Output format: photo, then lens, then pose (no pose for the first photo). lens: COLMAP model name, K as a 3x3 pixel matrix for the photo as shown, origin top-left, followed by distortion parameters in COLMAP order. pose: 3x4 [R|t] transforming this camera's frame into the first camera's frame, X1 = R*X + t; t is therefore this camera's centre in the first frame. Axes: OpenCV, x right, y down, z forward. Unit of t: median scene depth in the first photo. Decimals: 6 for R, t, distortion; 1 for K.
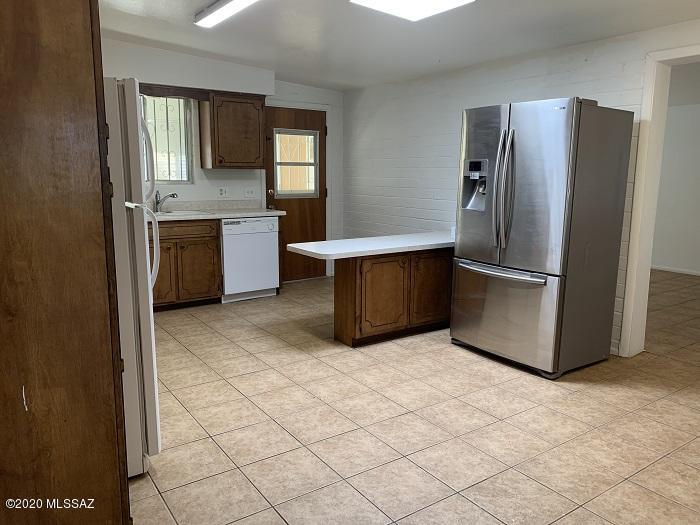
lens RADIAL K [[535.8, 0, 349.3], [0, 535.8, 256.9], [0, 0, 1]] dist [0.084675, -0.139300]
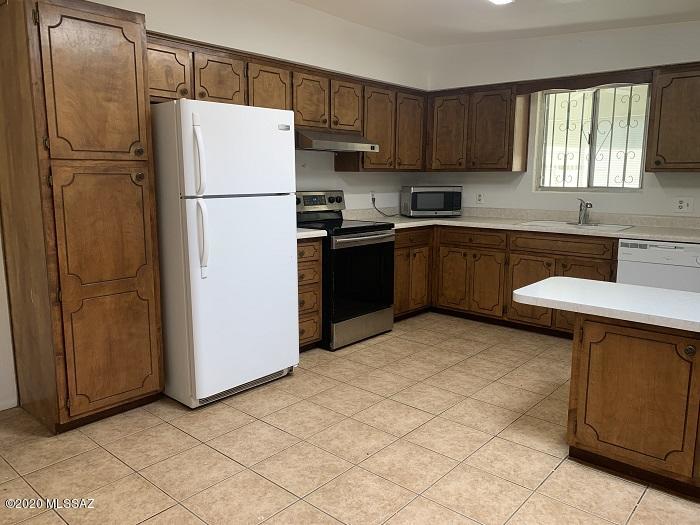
lens RADIAL K [[535.8, 0, 349.3], [0, 535.8, 256.9], [0, 0, 1]] dist [0.084675, -0.139300]
pose [[0.243920, 0.141709, -0.959386, 0.420209], [-0.156825, 0.982010, 0.105179, -0.068557], [0.957032, 0.124800, 0.261755, 0.462981]]
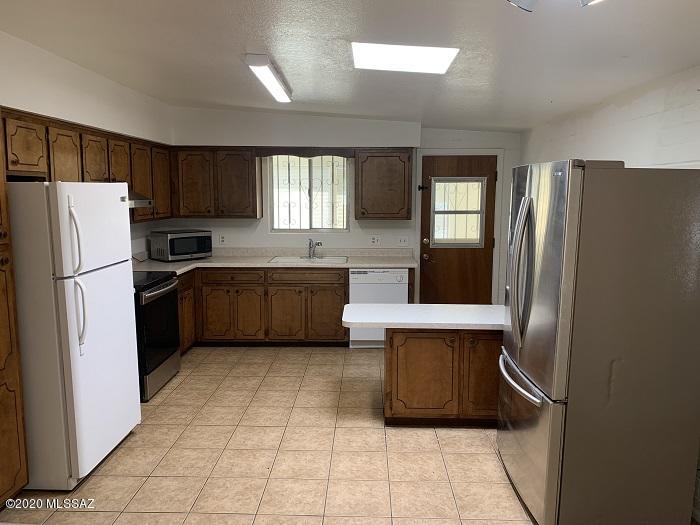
lens RADIAL K [[535.8, 0, 349.3], [0, 535.8, 256.9], [0, 0, 1]] dist [0.084675, -0.139300]
pose [[0.803405, 0.067667, -0.591576, 0.400028], [-0.090522, 0.995854, -0.009026, -0.087160], [0.588512, 0.060802, 0.806199, 0.159183]]
